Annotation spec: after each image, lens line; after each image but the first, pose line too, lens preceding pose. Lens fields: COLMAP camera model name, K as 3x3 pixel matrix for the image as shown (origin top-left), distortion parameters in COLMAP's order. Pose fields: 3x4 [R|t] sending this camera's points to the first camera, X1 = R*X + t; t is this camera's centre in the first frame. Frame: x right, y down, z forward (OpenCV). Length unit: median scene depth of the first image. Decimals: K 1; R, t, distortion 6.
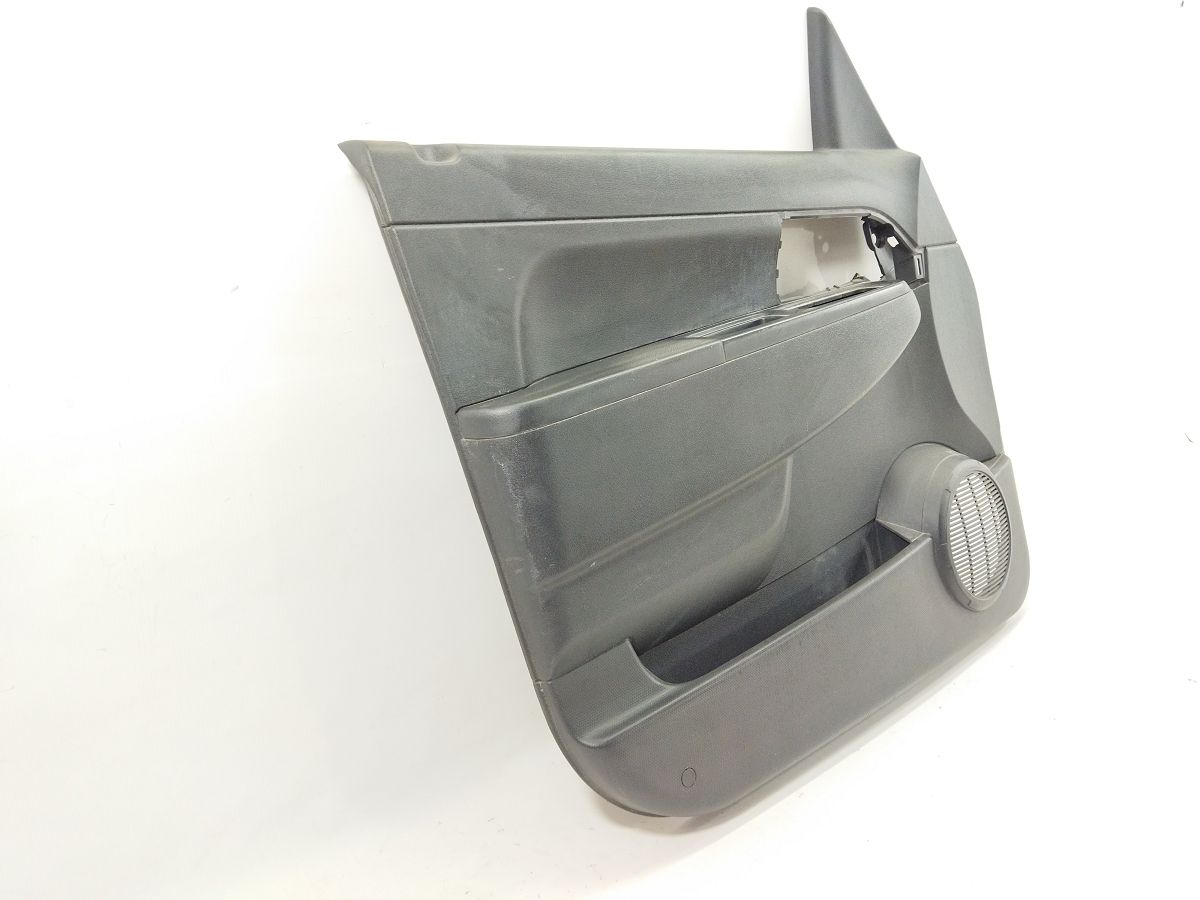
lens RADIAL K [[866.2, 0, 604.2], [0, 866.2, 455.0], [0, 0, 1]] dist [0.000334, 0.000412]
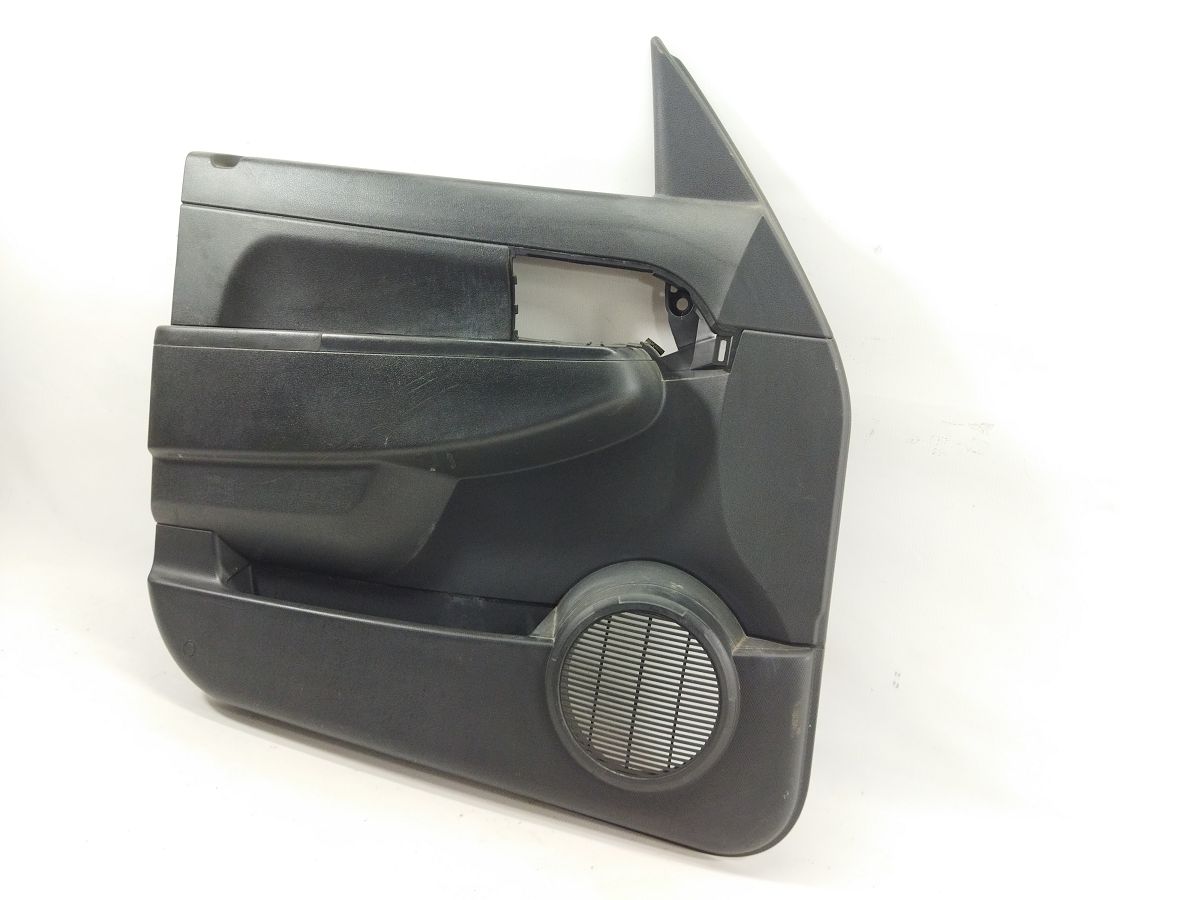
lens RADIAL K [[857.7, 0, 600.0], [0, 857.7, 450.0], [0, 0, 1]] dist [0.002725, 0.000879]
pose [[0.517461, 0.287205, -0.806069, 1.069111], [-0.354274, 0.929373, 0.103710, -0.192124], [0.778925, 0.231903, 0.582664, 0.532043]]
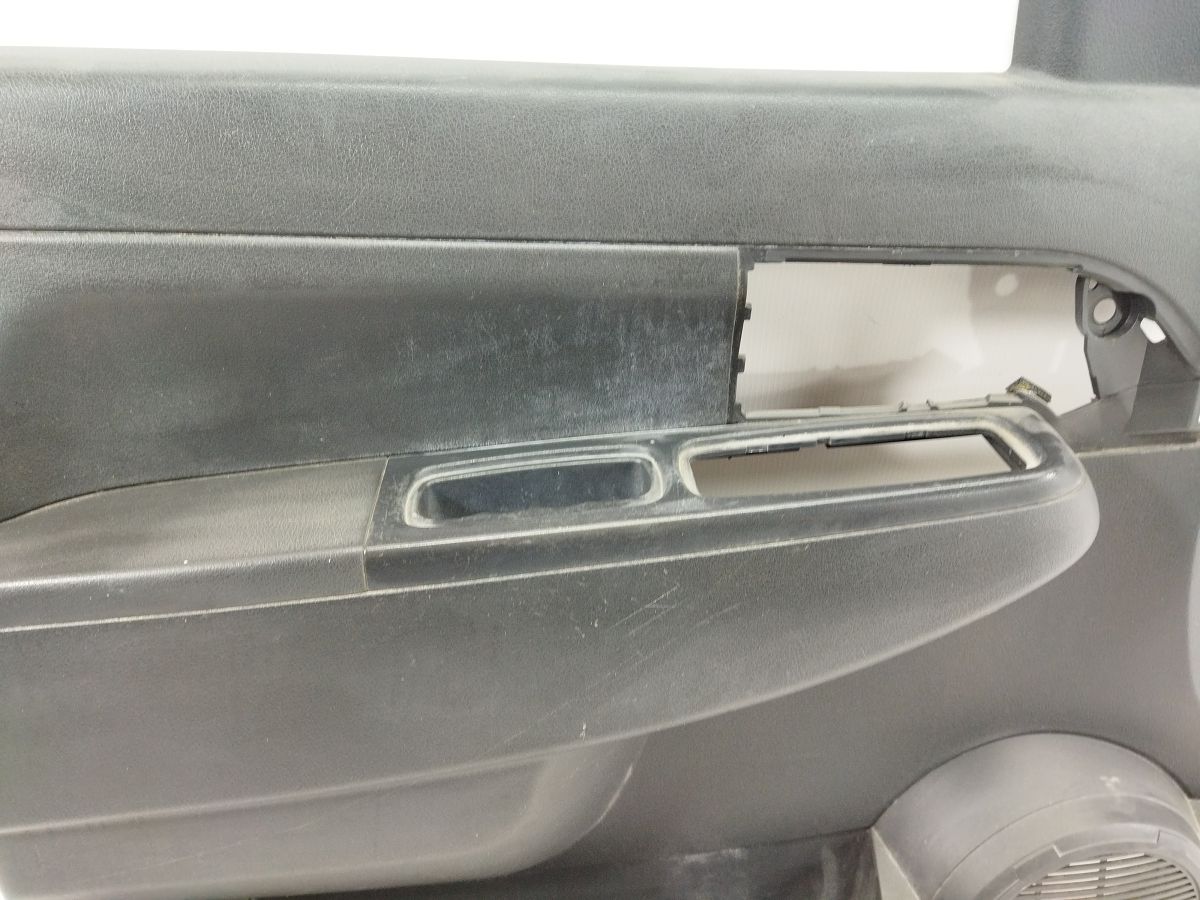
lens RADIAL K [[857.7, 0, 600.0], [0, 857.7, 450.0], [0, 0, 1]] dist [0.002725, 0.000879]
pose [[0.814213, 0.370890, -0.446652, 0.353428], [-0.218605, 0.908573, 0.355959, -0.309365], [0.537838, -0.192186, 0.820850, 0.565902]]
